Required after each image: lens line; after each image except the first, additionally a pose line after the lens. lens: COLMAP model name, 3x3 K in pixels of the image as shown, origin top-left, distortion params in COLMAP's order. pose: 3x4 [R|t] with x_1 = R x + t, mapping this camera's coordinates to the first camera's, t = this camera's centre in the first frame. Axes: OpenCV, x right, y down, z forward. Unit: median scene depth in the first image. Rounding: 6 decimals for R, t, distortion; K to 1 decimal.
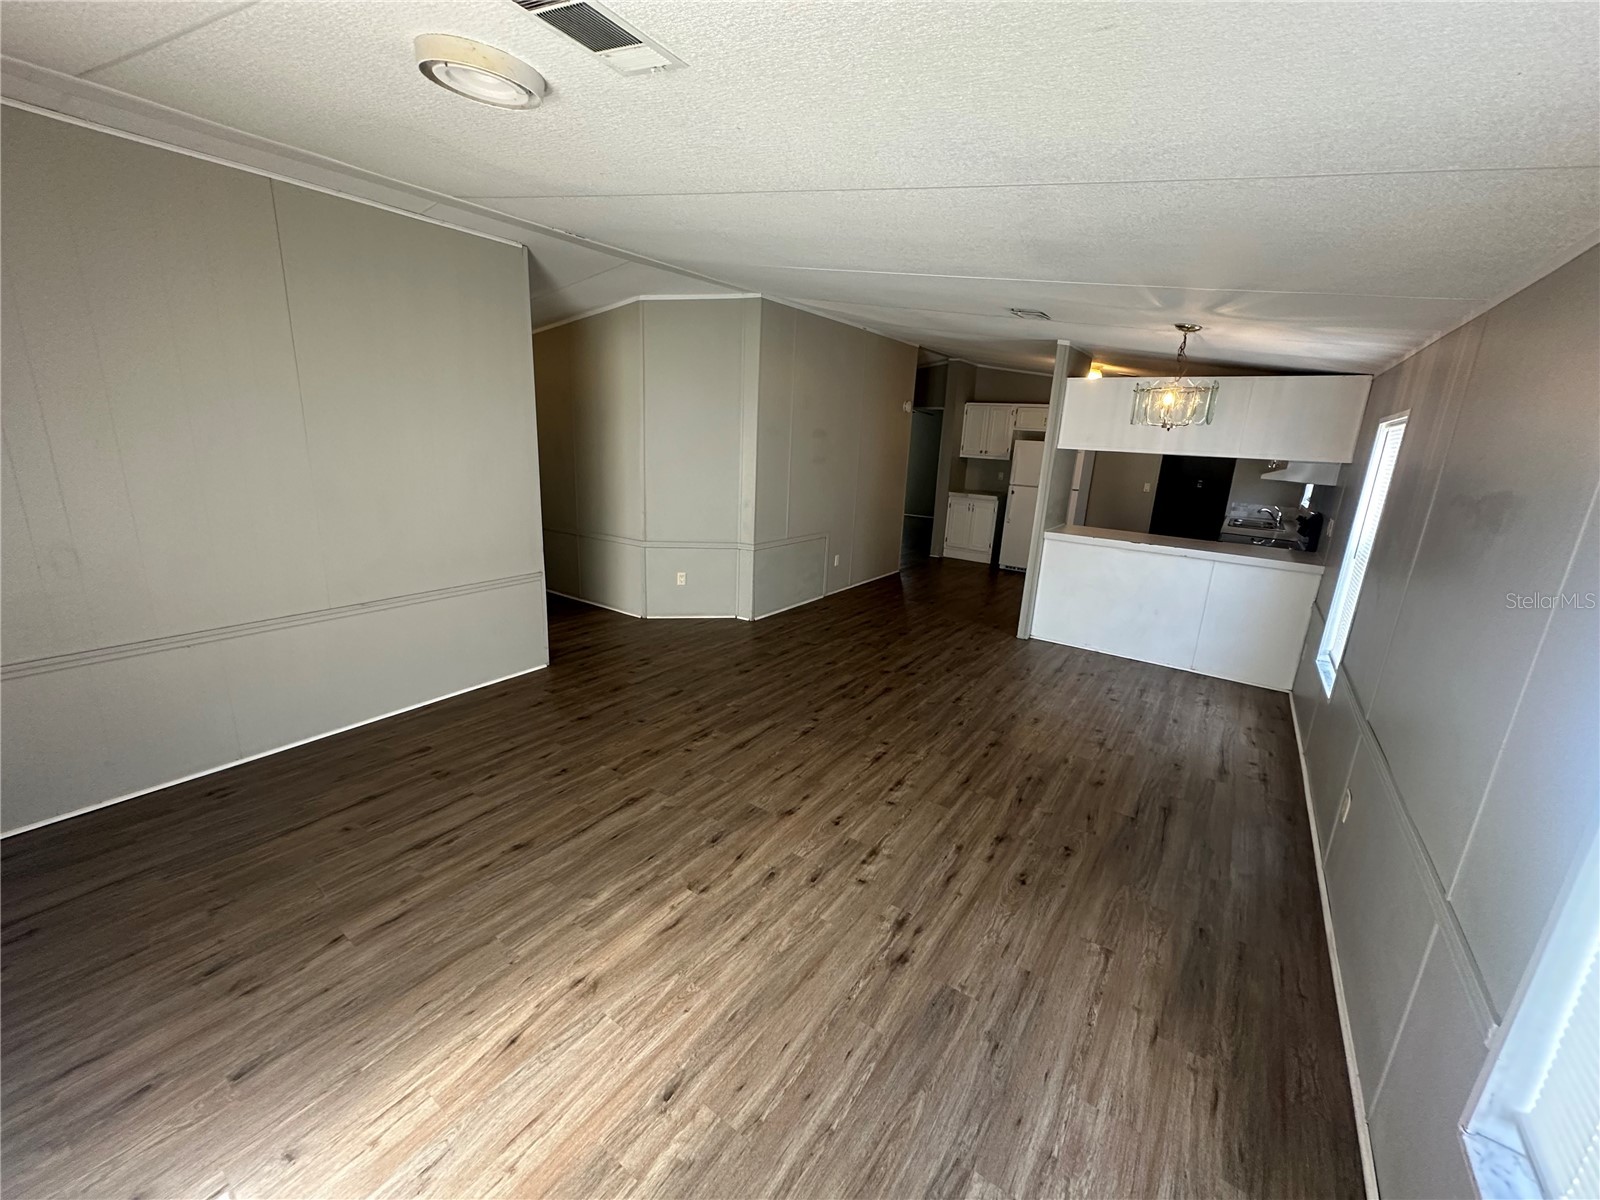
lens RADIAL K [[644.1, 0, 797.4], [0, 644.1, 602.5], [0, 0, 1]] dist [-0.002703, 0.000927]
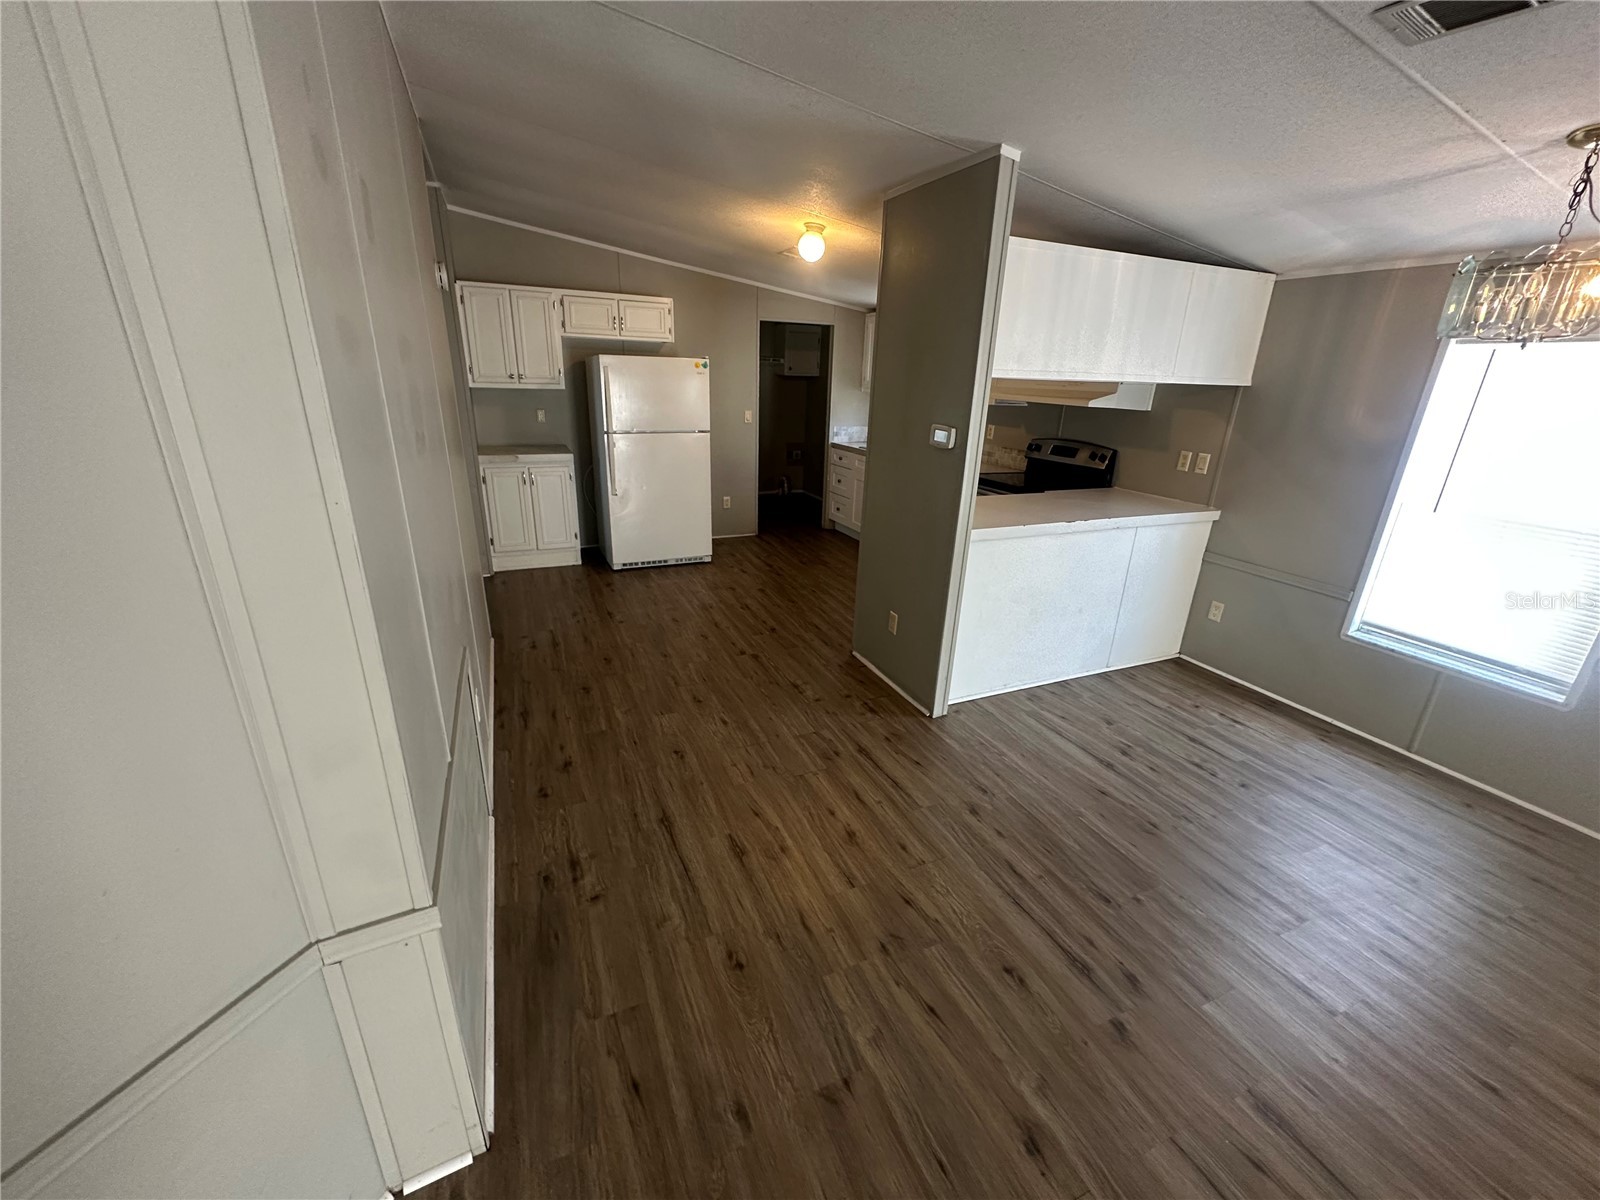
lens RADIAL K [[644.1, 0, 803.9], [0, 644.1, 599.0], [0, 0, 1]] dist [-0.002703, 0.000927]
pose [[0.513347, -0.316726, 0.797596, -0.159316], [0.211410, 0.947433, 0.240159, -0.236531], [-0.831734, 0.045335, 0.553321, 0.883750]]
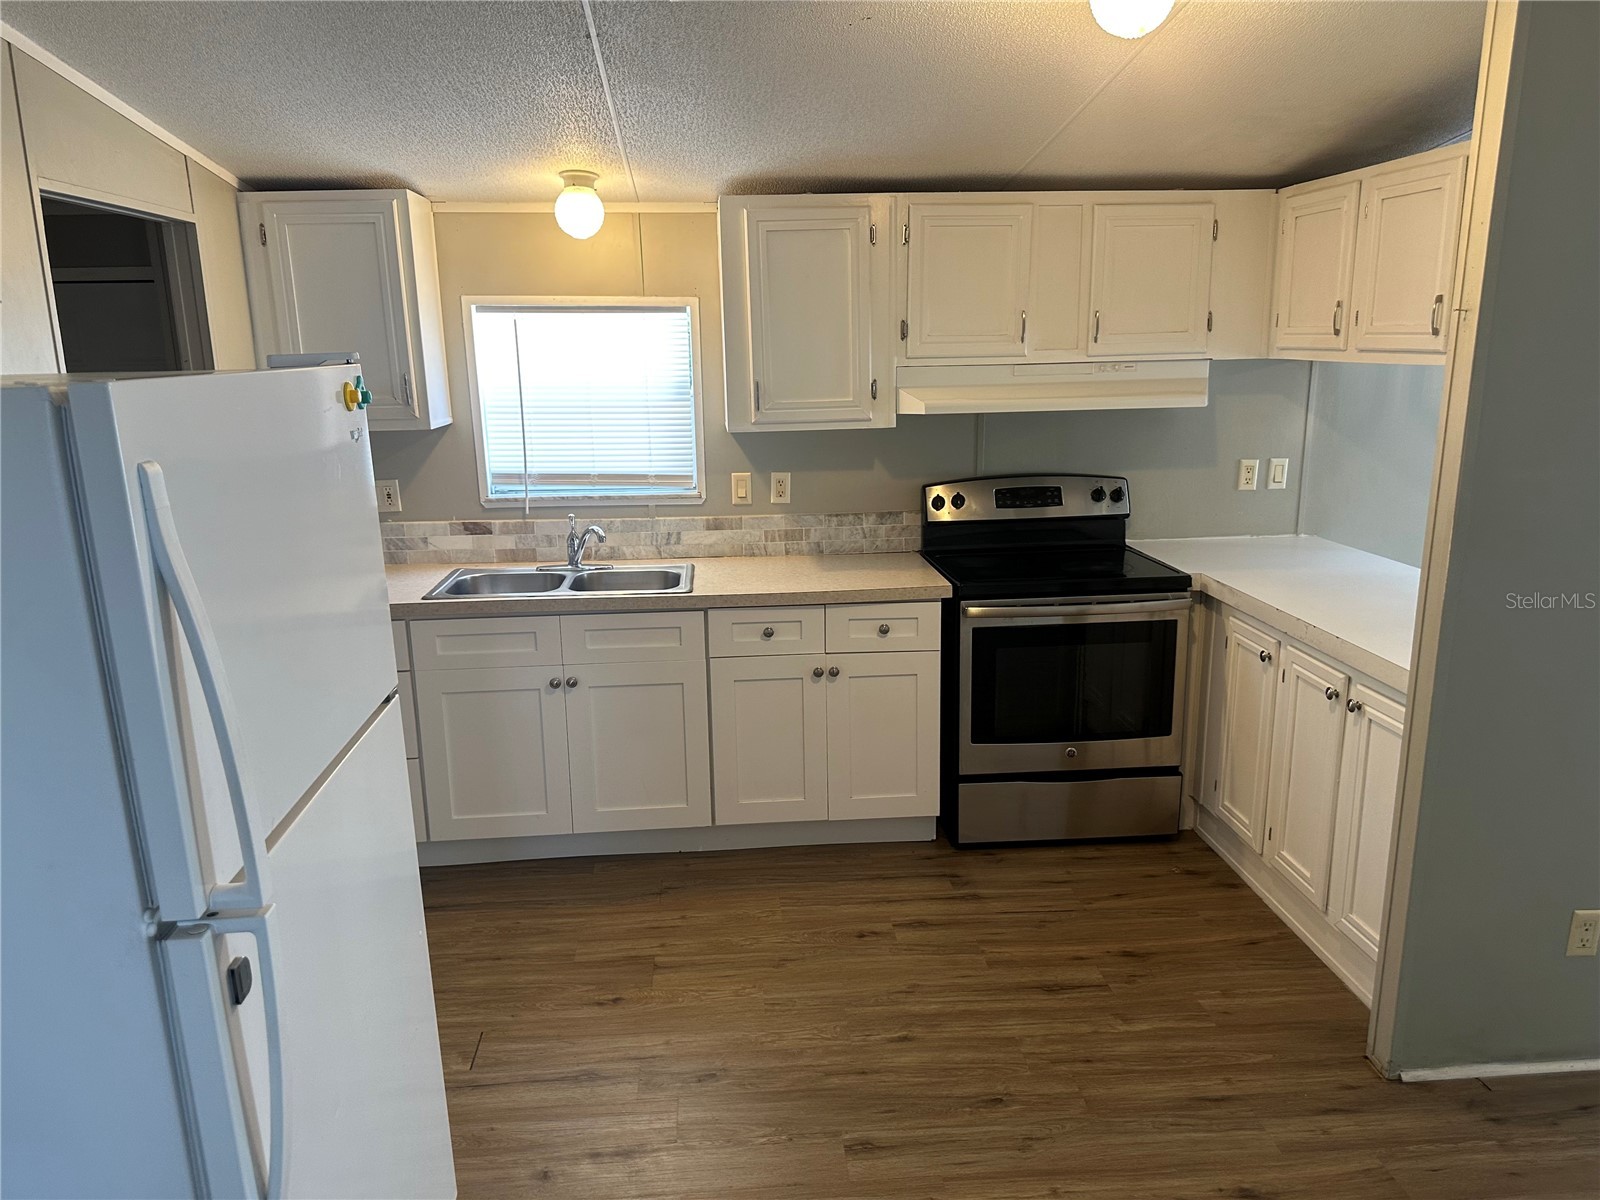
lens RADIAL K [[1140.2, 0, 797.3], [0, 1140.2, 600.3], [0, 0, 1]] dist [0.000612, -0.000641]
pose [[-0.628783, -0.207505, 0.749382, 0.267429], [0.188876, 0.894114, 0.406062, -0.425568], [-0.754293, 0.396865, -0.523011, 1.613524]]
